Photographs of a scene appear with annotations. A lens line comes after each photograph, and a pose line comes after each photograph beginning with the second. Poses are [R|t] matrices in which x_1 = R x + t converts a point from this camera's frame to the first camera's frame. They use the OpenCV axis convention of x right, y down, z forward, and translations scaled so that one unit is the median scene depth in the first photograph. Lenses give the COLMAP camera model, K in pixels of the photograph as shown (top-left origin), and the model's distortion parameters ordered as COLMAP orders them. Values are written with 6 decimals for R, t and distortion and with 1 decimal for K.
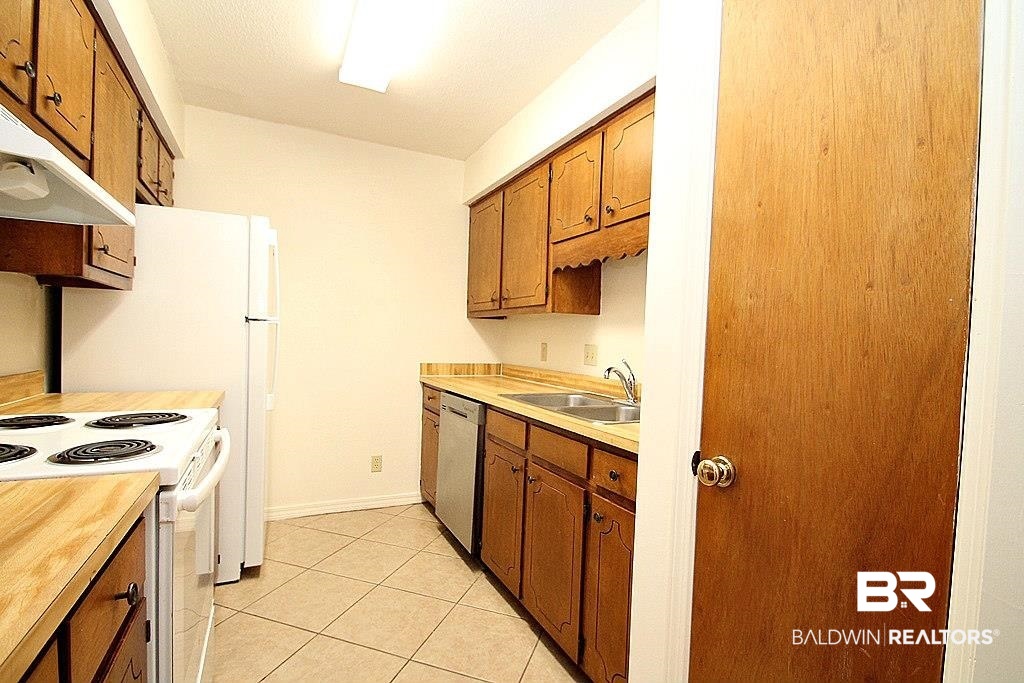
lens RADIAL K [[486.3, 0, 505.6], [0, 486.3, 352.8], [0, 0, 1]] dist [0.010535, -0.000262]
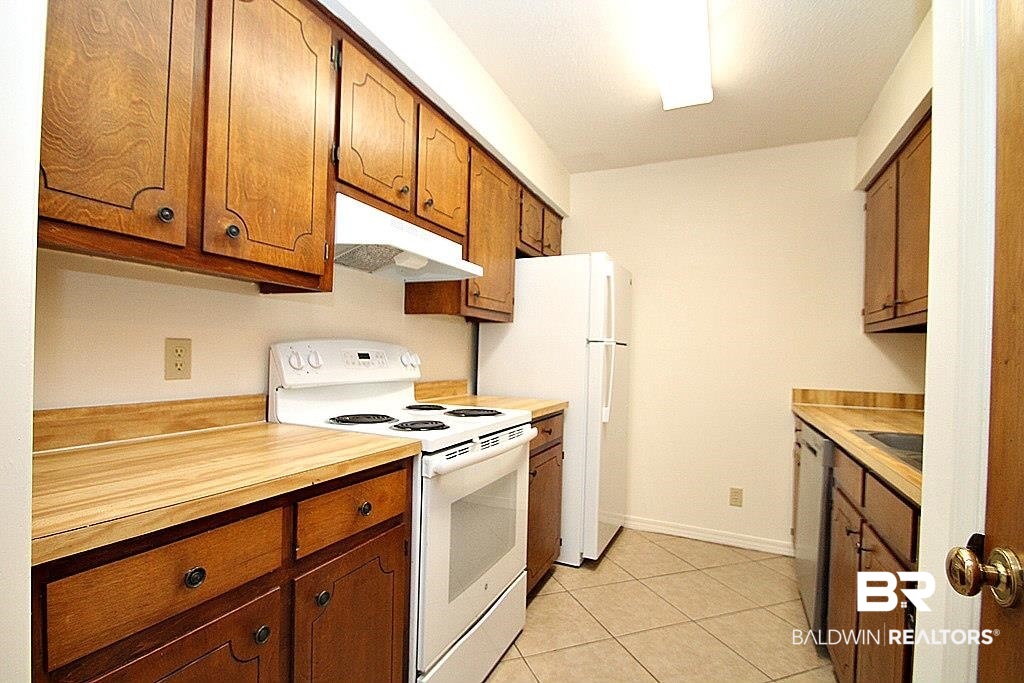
lens RADIAL K [[486.3, 0, 505.6], [0, 486.3, 352.8], [0, 0, 1]] dist [0.010535, -0.000262]
pose [[0.643921, -0.016893, -0.764905, 0.217340], [-0.027908, 0.998572, -0.045548, 0.016380], [0.764582, 0.050676, 0.642531, 0.097530]]
